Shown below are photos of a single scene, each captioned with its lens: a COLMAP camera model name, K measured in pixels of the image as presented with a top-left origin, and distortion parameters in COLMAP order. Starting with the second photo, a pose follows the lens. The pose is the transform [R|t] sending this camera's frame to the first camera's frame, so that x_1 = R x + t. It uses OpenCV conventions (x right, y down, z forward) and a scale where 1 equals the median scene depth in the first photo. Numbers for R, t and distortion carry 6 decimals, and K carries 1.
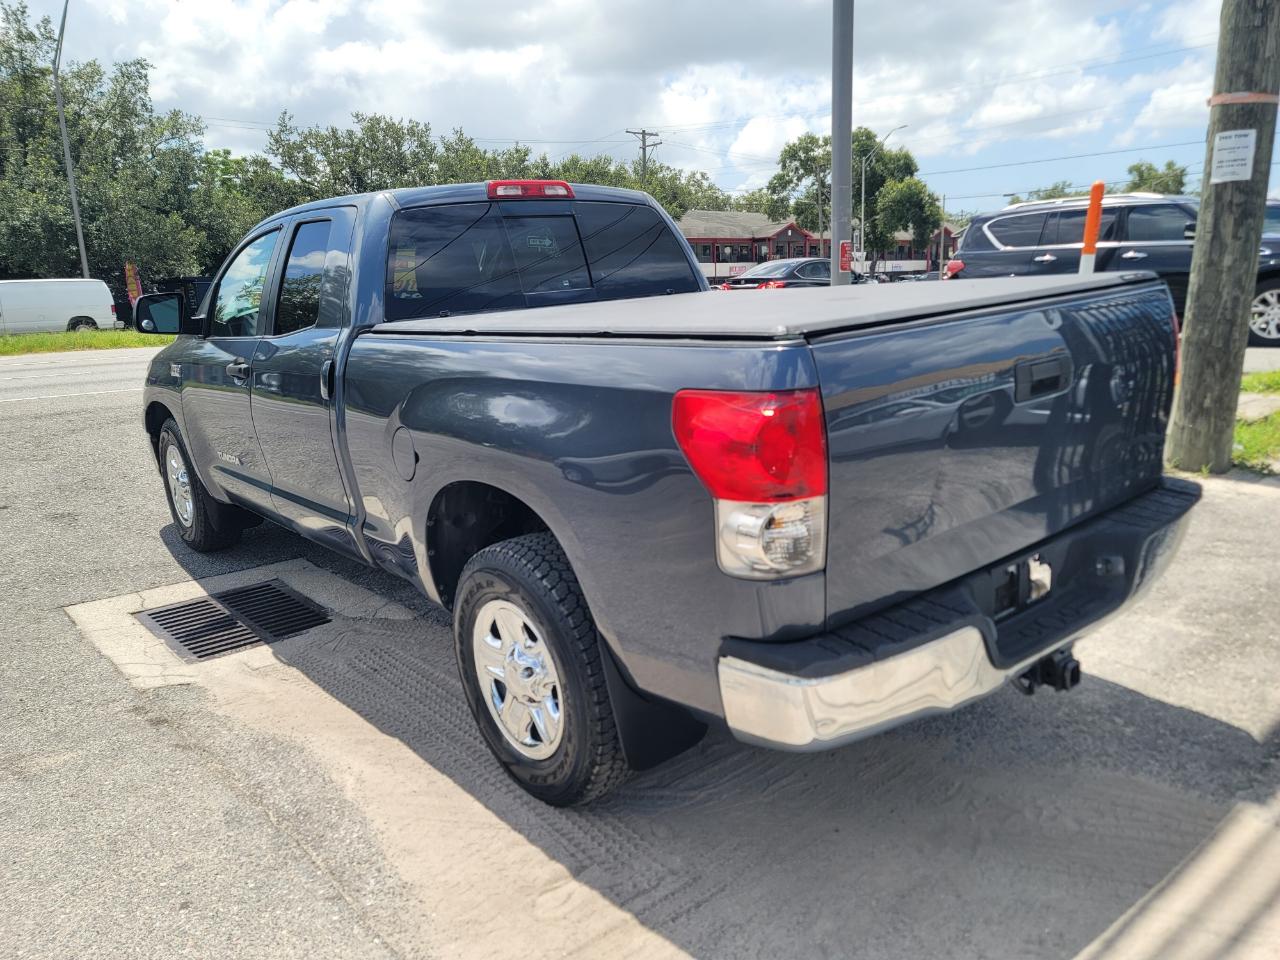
lens RADIAL K [[926.9, 0, 650.4], [0, 926.9, 485.0], [0, 0, 1]] dist [0.085237, -0.054231]
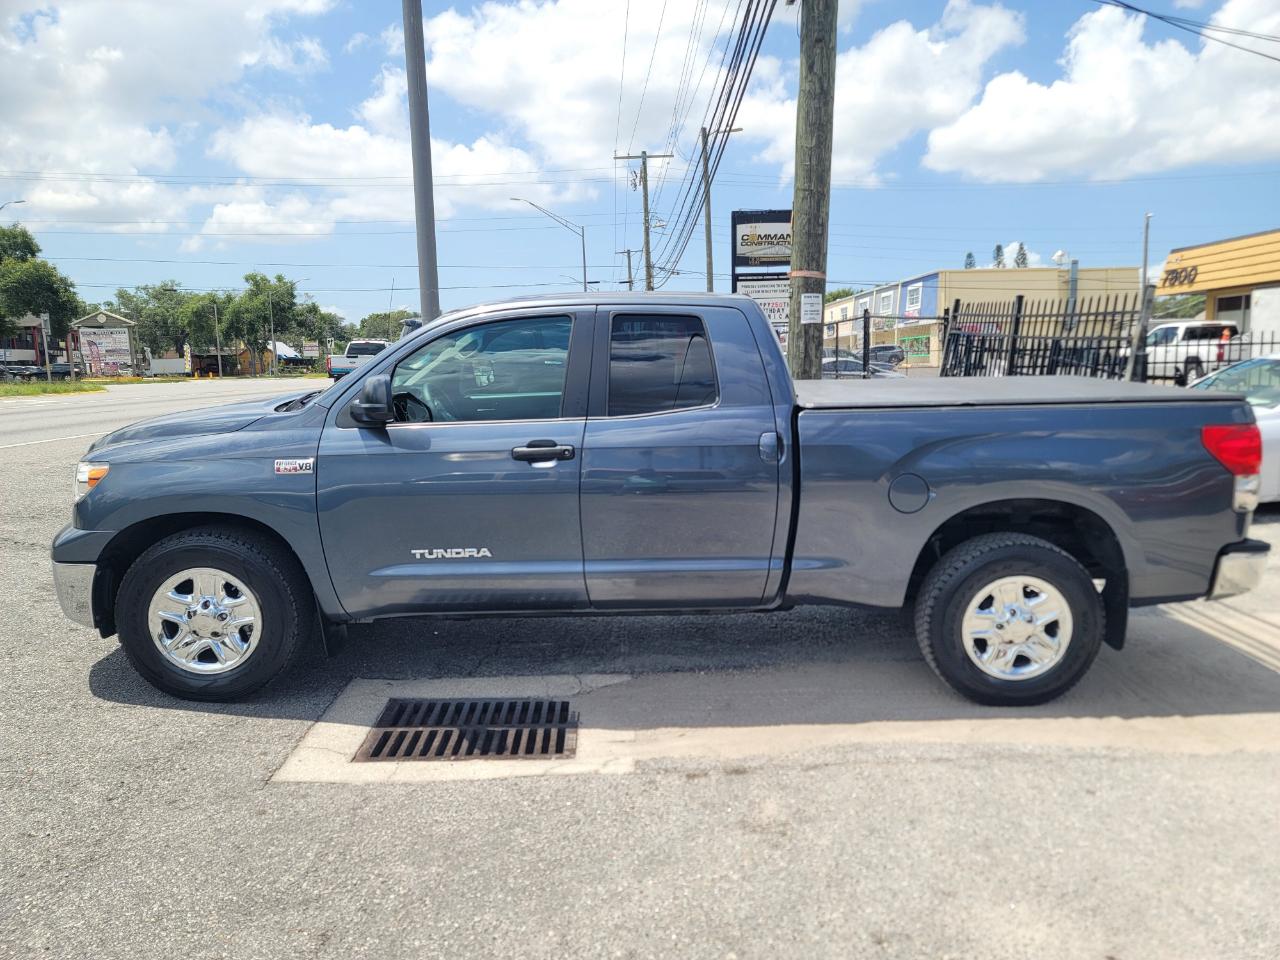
lens RADIAL K [[926.9, 0, 650.4], [0, 926.9, 485.0], [0, 0, 1]] dist [0.085237, -0.054231]
pose [[0.636362, -0.069551, 0.768249, -0.893067], [0.146821, 0.988642, -0.032113, -0.032942], [-0.757289, 0.133231, 0.639346, 0.233004]]
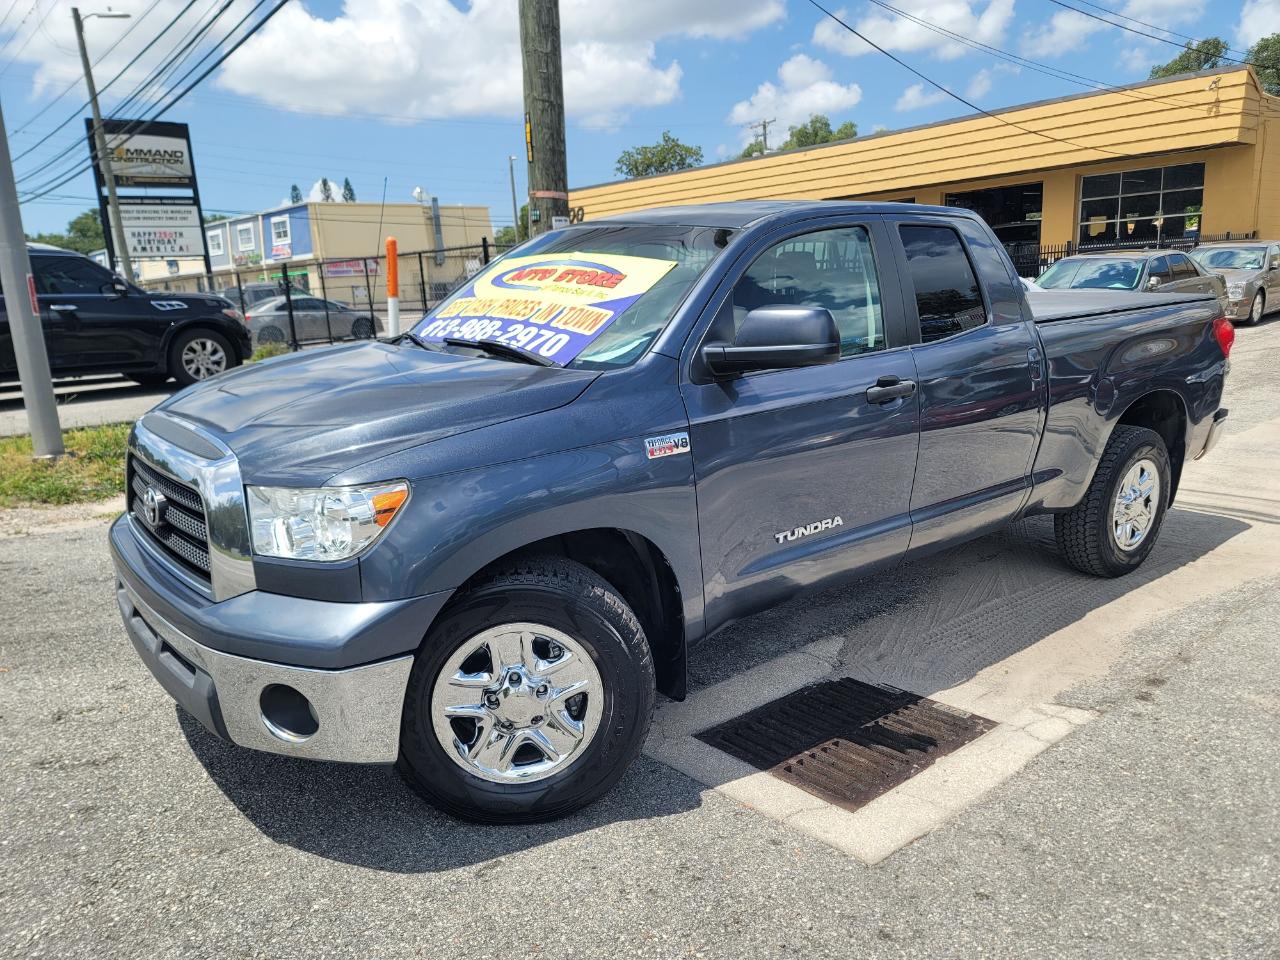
lens RADIAL K [[948.4, 0, 640.0], [0, 948.4, 480.0], [0, 0, 1]] dist [0.062139, -0.044193]
pose [[0.021874, -0.167255, 0.985671, -1.026035], [0.250160, 0.955460, 0.156577, -0.187294], [-0.967957, 0.243150, 0.062741, 0.941250]]
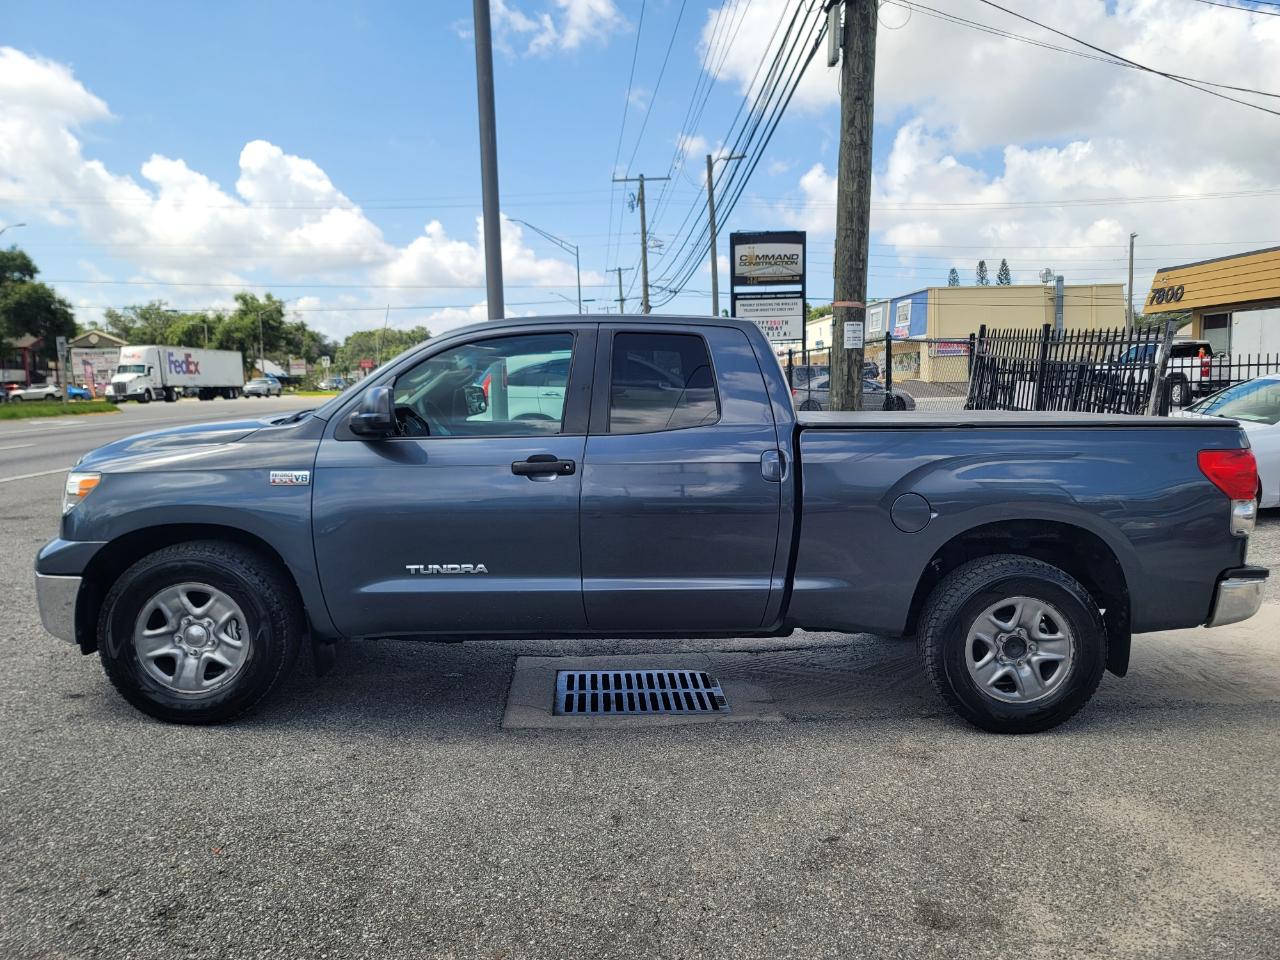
lens RADIAL K [[935.1, 0, 640.0], [0, 935.1, 480.0], [0, 0, 1]] dist [0.054249, -0.004281]
pose [[0.630820, -0.056029, 0.773903, -1.130917], [0.153085, 0.986772, -0.053342, -0.040390], [-0.760678, 0.152122, 0.631053, 0.233563]]
